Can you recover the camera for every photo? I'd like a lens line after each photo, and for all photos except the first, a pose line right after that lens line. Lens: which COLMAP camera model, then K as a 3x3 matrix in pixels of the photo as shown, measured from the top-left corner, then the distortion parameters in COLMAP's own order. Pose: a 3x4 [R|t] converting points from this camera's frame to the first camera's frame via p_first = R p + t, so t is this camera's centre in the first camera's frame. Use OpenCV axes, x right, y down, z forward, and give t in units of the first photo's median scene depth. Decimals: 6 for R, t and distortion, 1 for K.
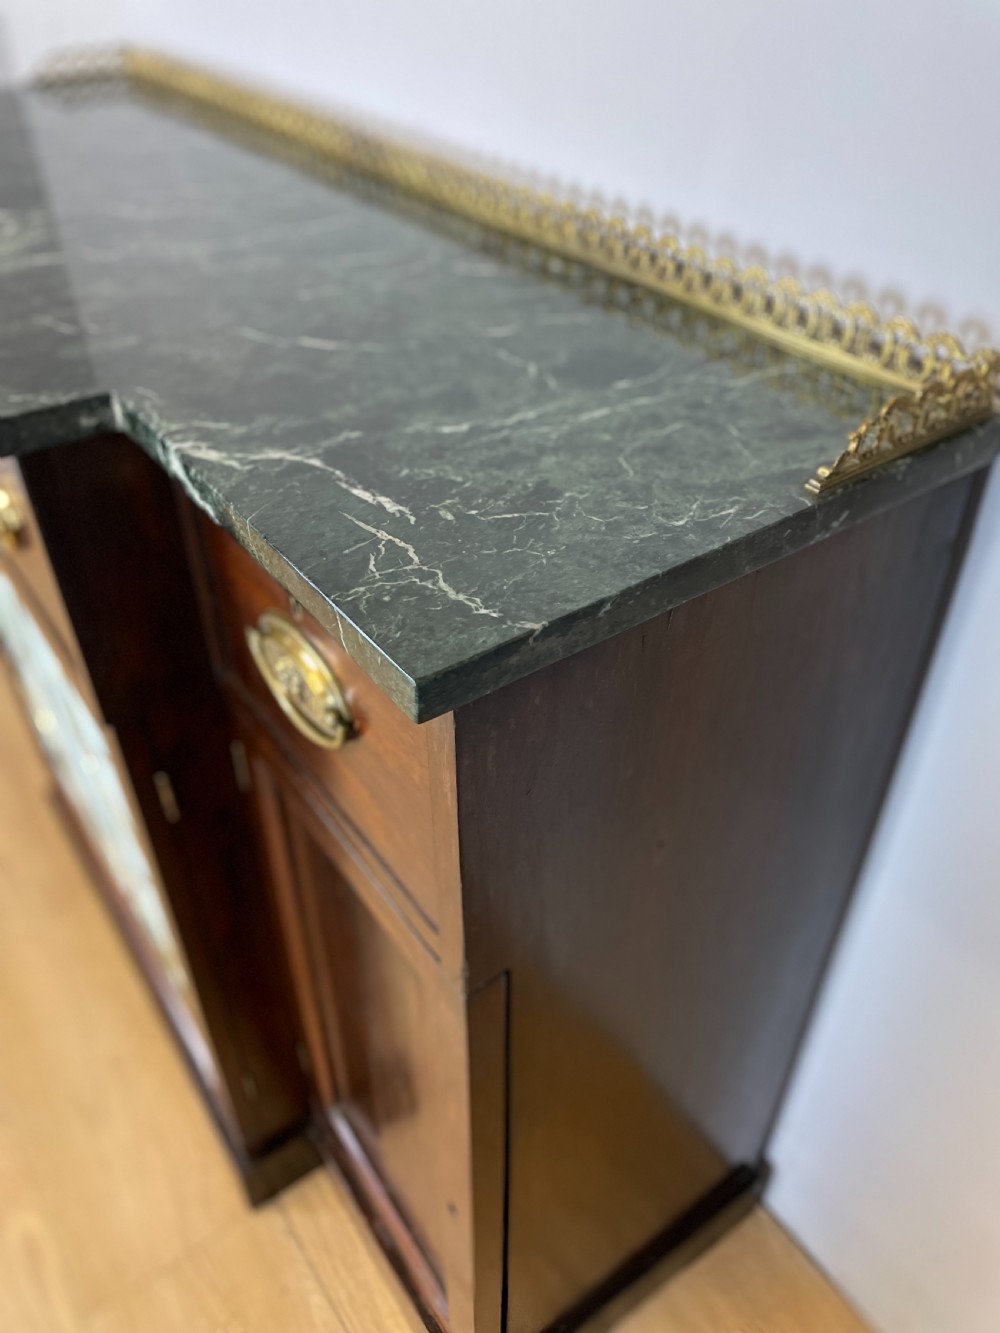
lens RADIAL K [[1013.5, 0, 500.3], [0, 1013.5, 657.1], [0, 0, 1]] dist [0.094942, -0.127283]
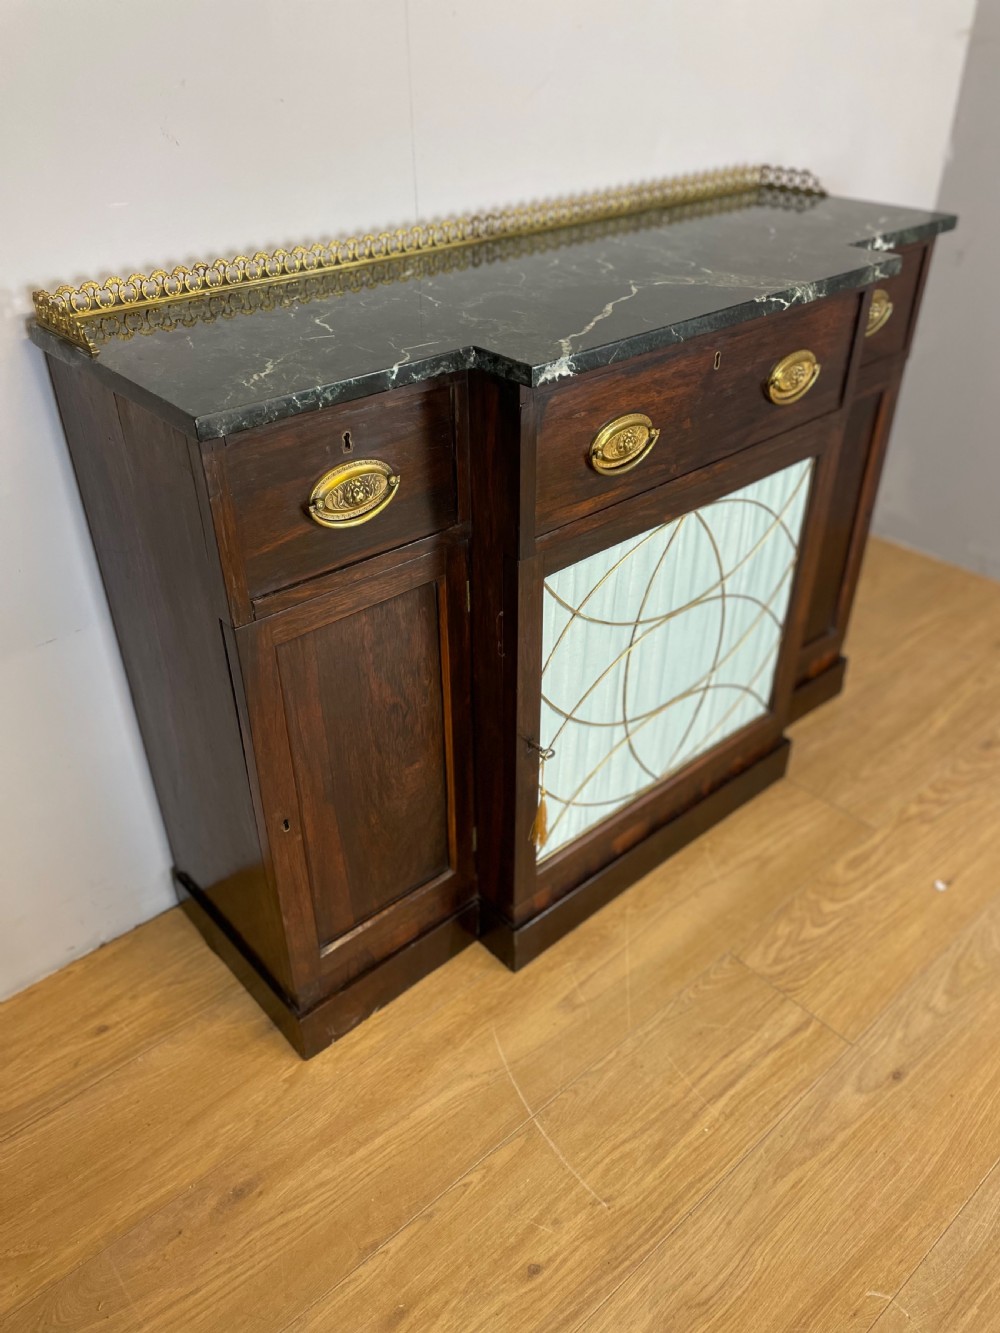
lens RADIAL K [[1013.5, 0, 500.3], [0, 1013.5, 657.1], [0, 0, 1]] dist [0.094942, -0.127283]
pose [[-0.106483, -0.552234, 0.826861, -2.613113], [0.616522, 0.615766, 0.490646, -1.249566], [-0.780104, 0.562023, 0.274896, 1.386429]]
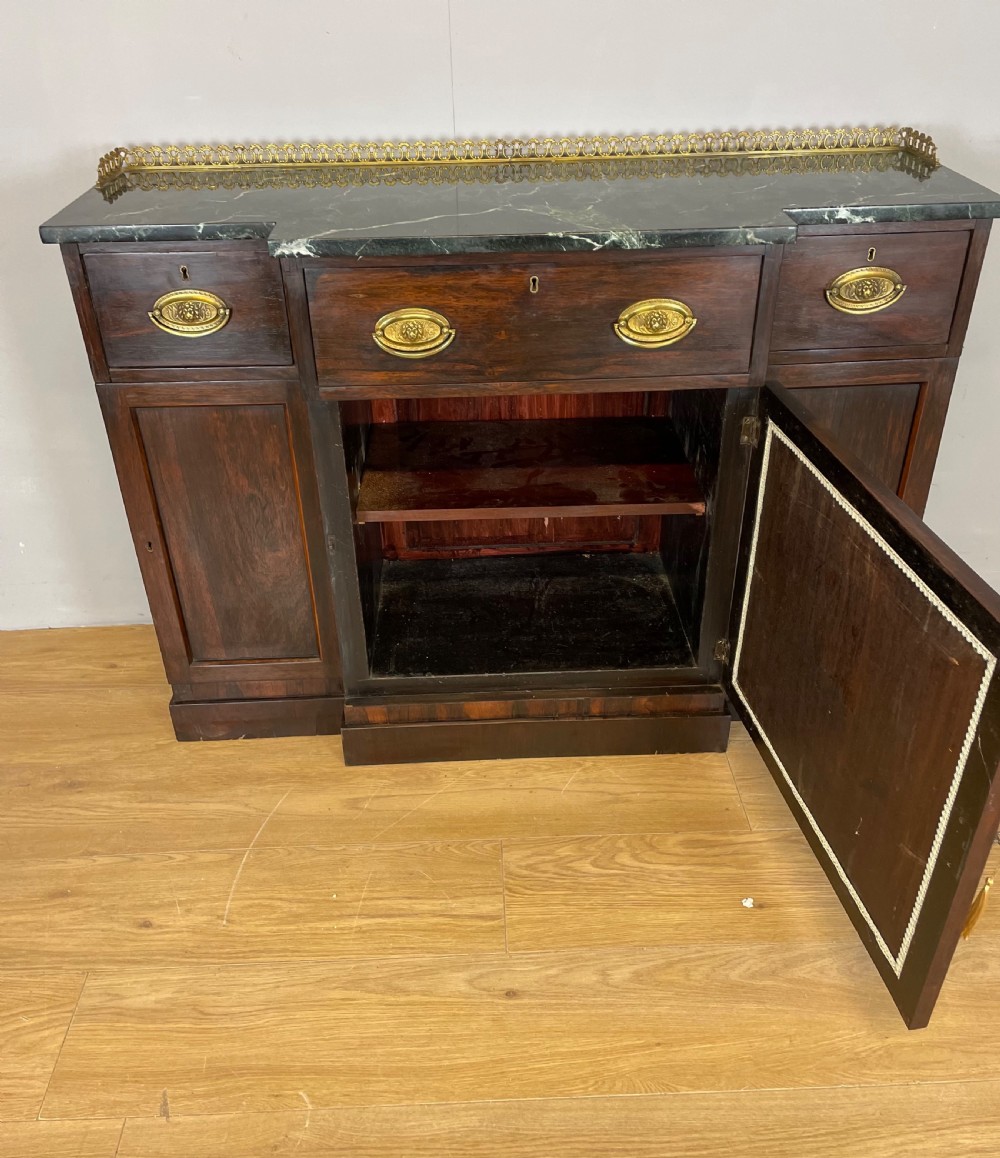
lens RADIAL K [[1014.1, 0, 499.0], [0, 1014.1, 566.0], [0, 0, 1]] dist [0.100160, -0.131992]
pose [[0.552064, -0.454353, 0.699134, -2.543928], [0.530411, 0.838328, 0.125978, -0.191905], [-0.643342, 0.301281, 0.703805, -0.013773]]
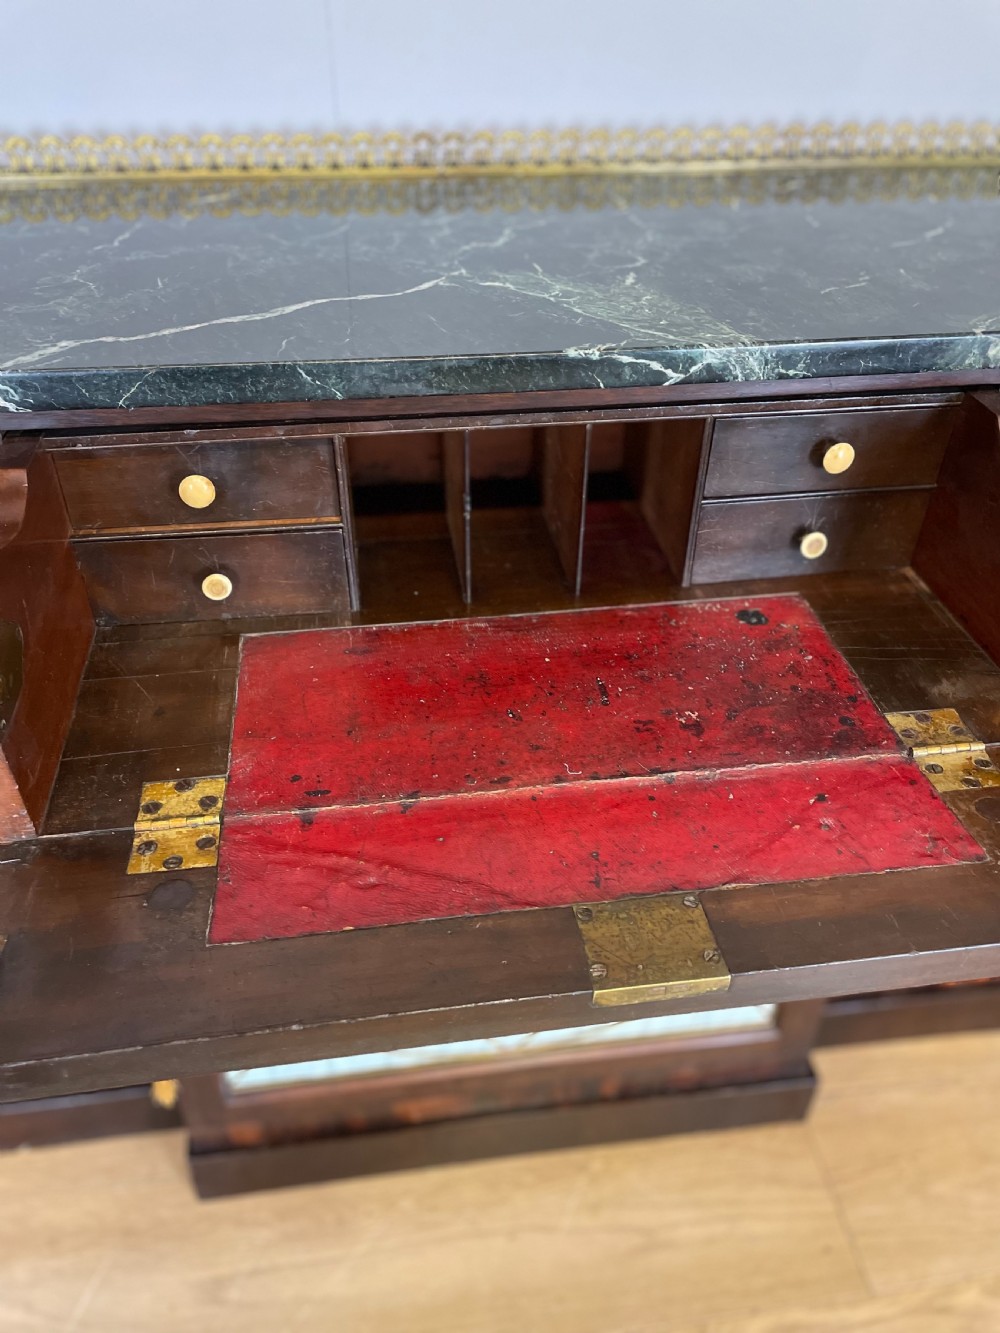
lens RADIAL K [[1013.5, 0, 500.3], [0, 1013.5, 657.1], [0, 0, 1]] dist [0.094942, -0.127283]
pose [[0.461867, -0.525101, 0.714806, -1.564886], [0.541447, 0.805247, 0.241688, -0.473659], [-0.702506, 0.275402, 0.656231, 0.690866]]
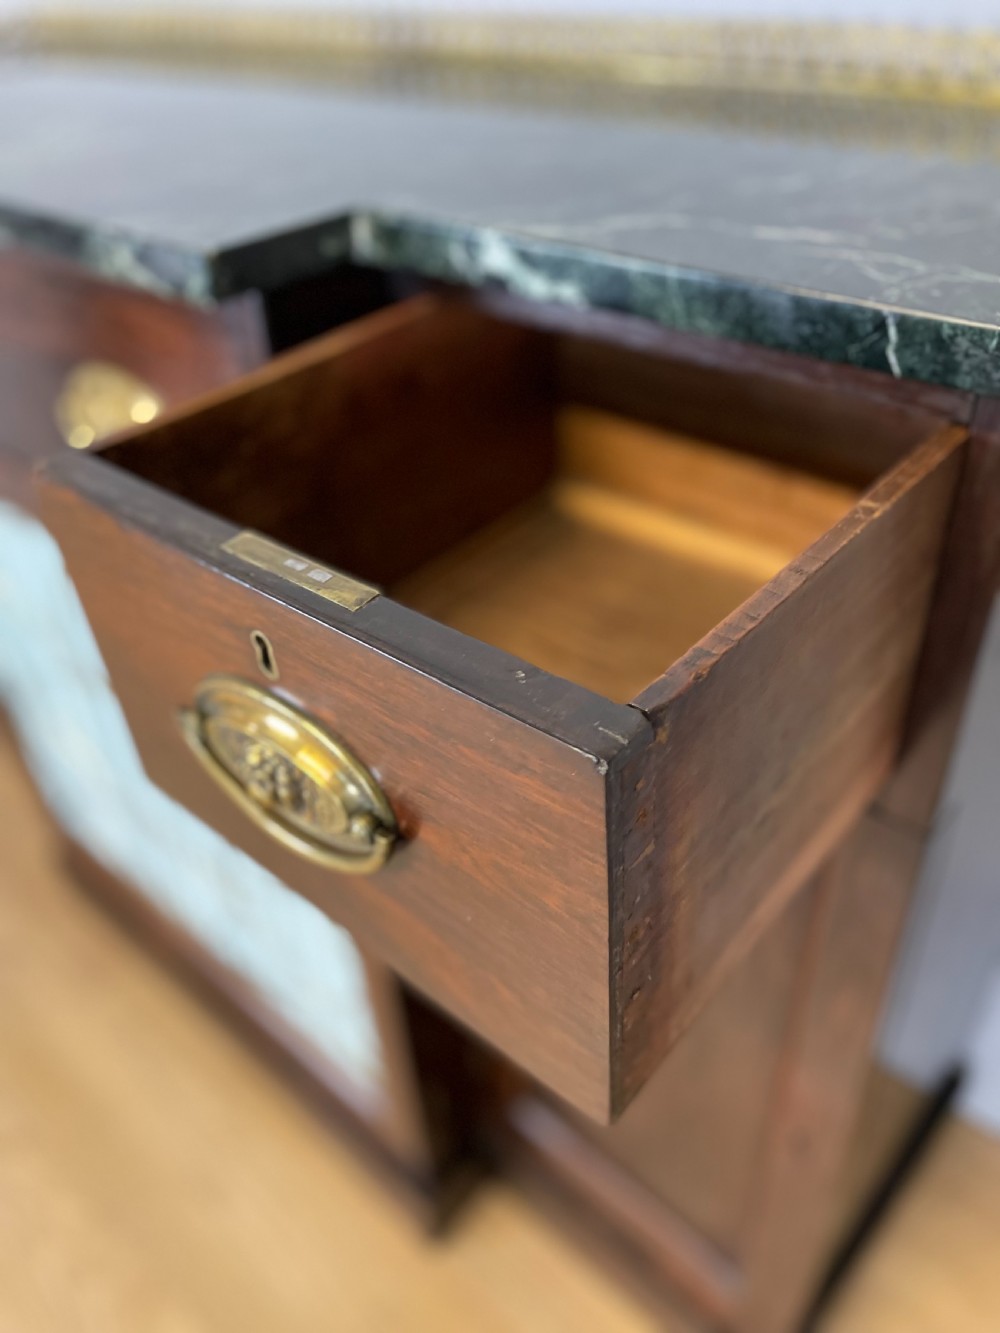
lens RADIAL K [[1014.8, 0, 506.8], [0, 1014.8, 663.0], [0, 0, 1]] dist [0.092170, -0.119882]
pose [[0.973366, -0.171489, 0.152150, -0.402179], [0.176003, 0.984249, -0.016610, 0.118472], [-0.146905, 0.042946, 0.988218, 0.179737]]
